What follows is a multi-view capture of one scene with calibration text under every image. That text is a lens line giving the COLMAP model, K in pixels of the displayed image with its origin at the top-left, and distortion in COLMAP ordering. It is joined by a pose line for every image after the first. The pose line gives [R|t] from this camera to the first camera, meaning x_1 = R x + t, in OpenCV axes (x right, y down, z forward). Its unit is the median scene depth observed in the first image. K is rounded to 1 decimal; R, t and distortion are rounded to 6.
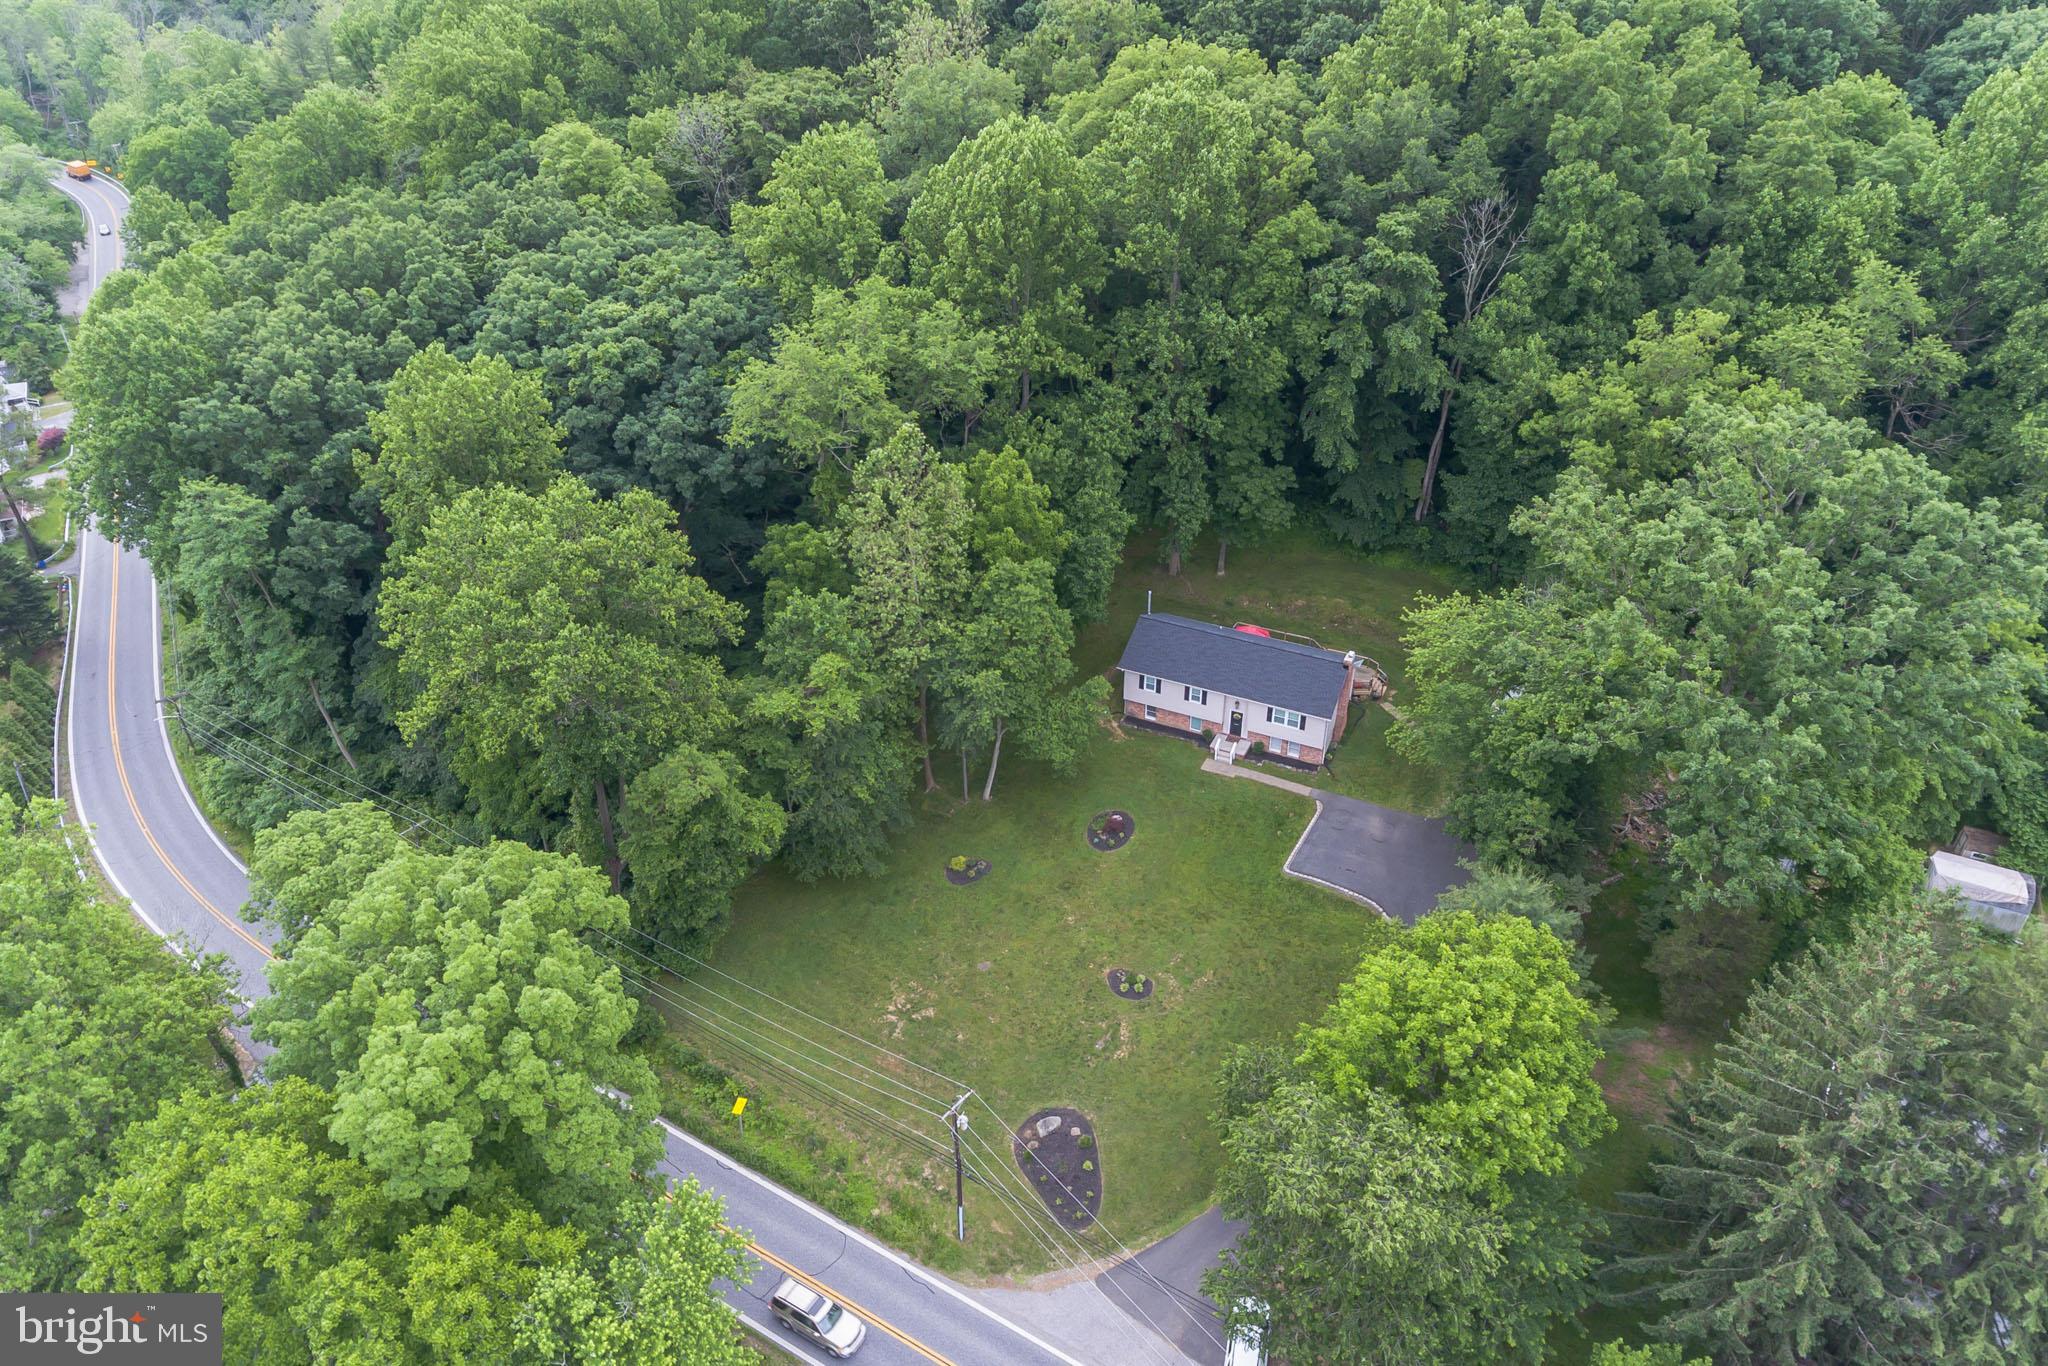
lens RADIAL K [[1575.4, 0, 1032.6], [0, 1575.4, 685.3], [0, 0, 1]] dist [0.016263, 0.016741]
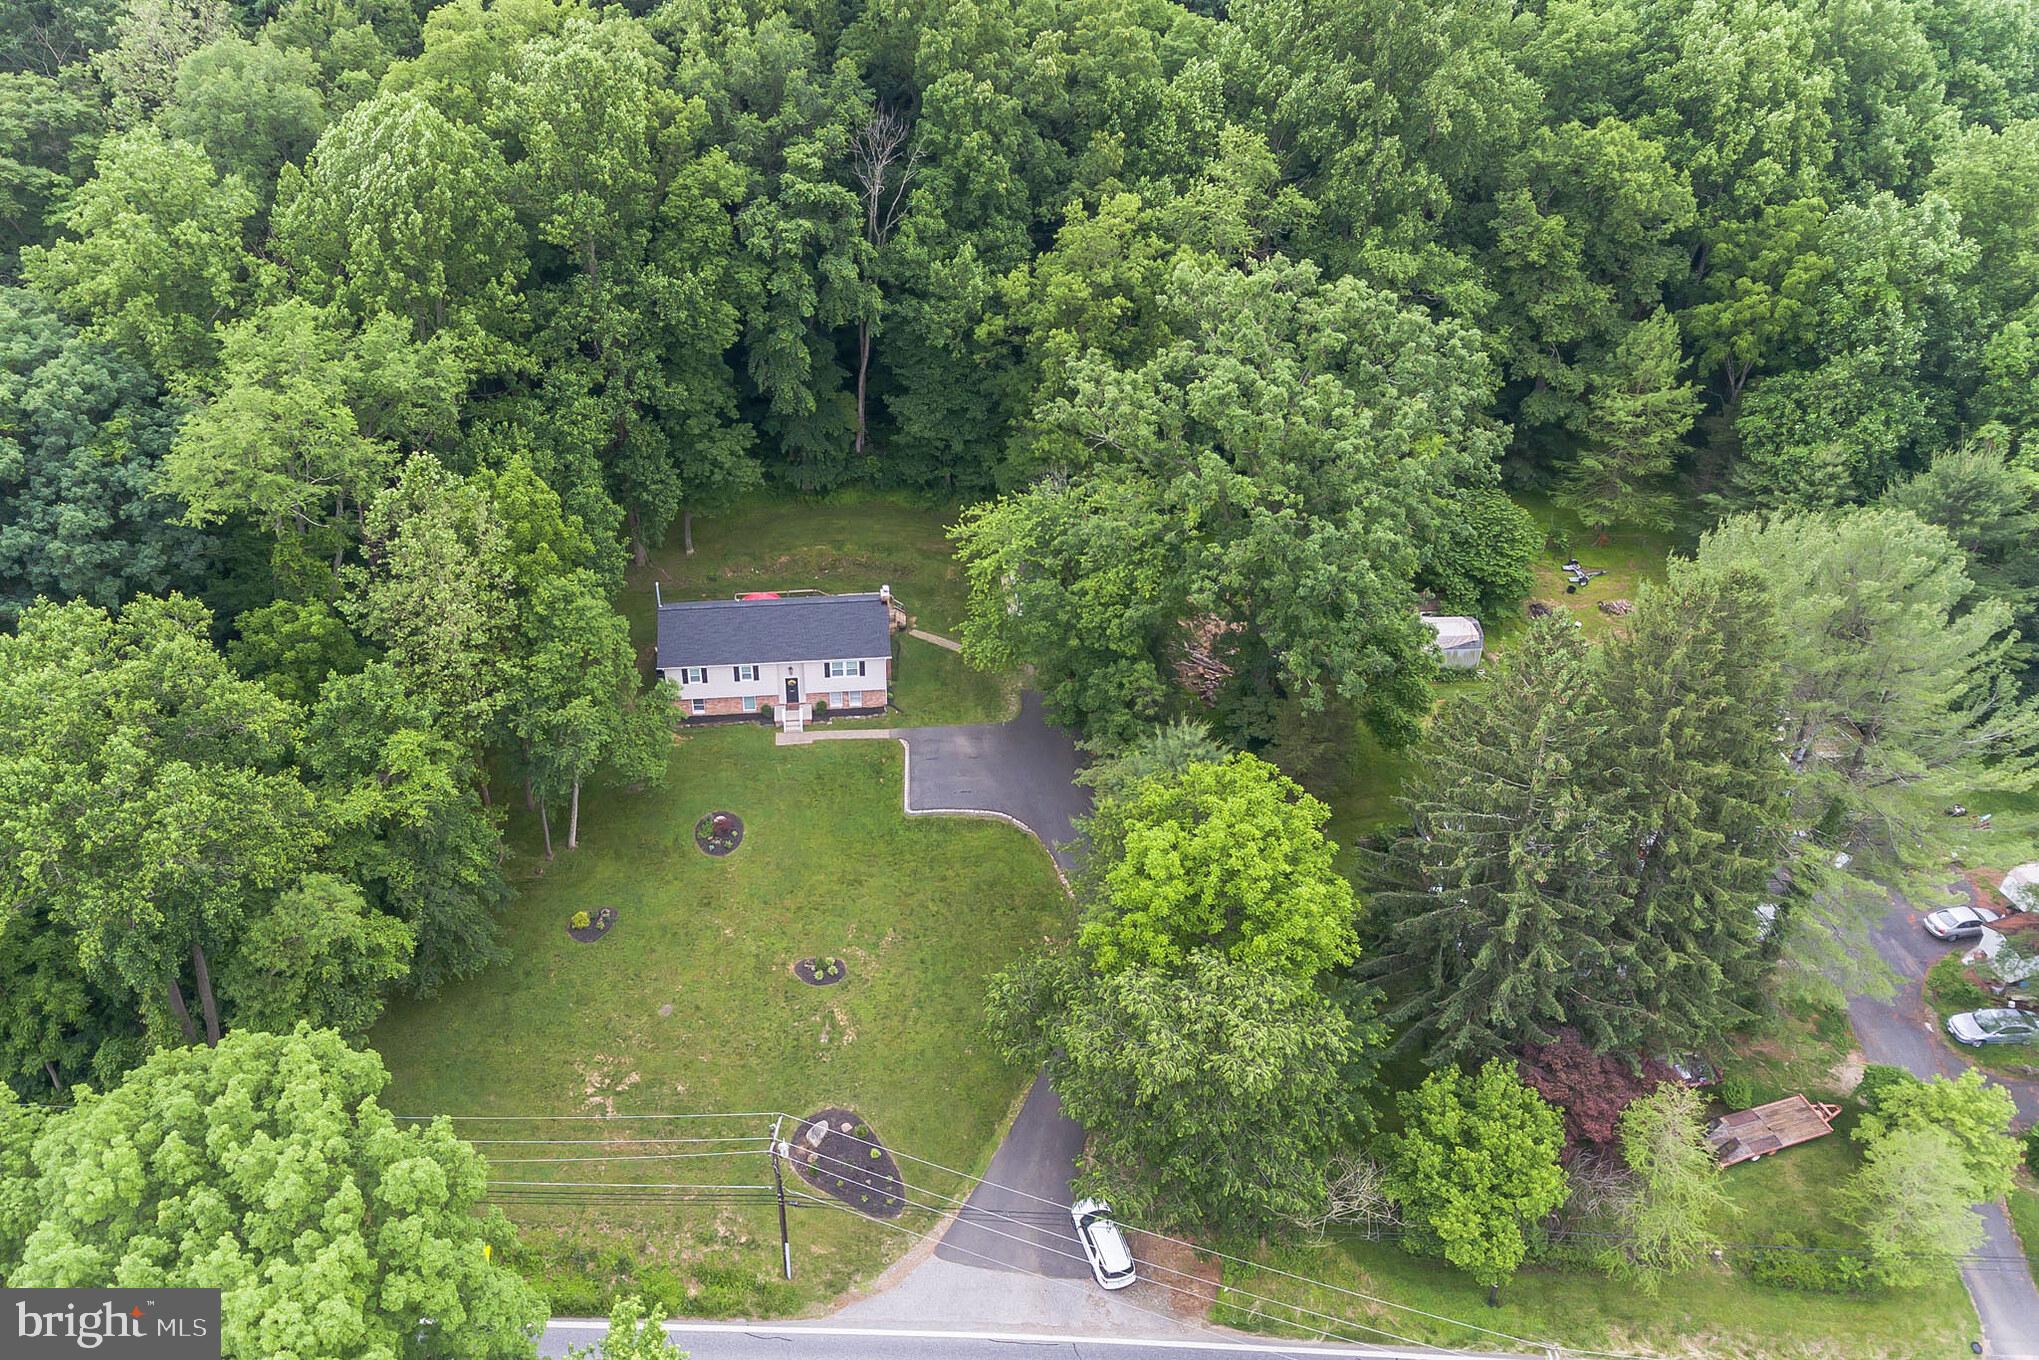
lens RADIAL K [[1680.1, 0, 999.2], [0, 1680.1, 685.9], [0, 0, 1]] dist [0.008001, 0.035582]
pose [[0.854538, -0.279105, 0.438024, -0.226443], [0.276332, 0.958392, 0.071585, -0.017808], [-0.439779, 0.059868, 0.896108, 0.026225]]
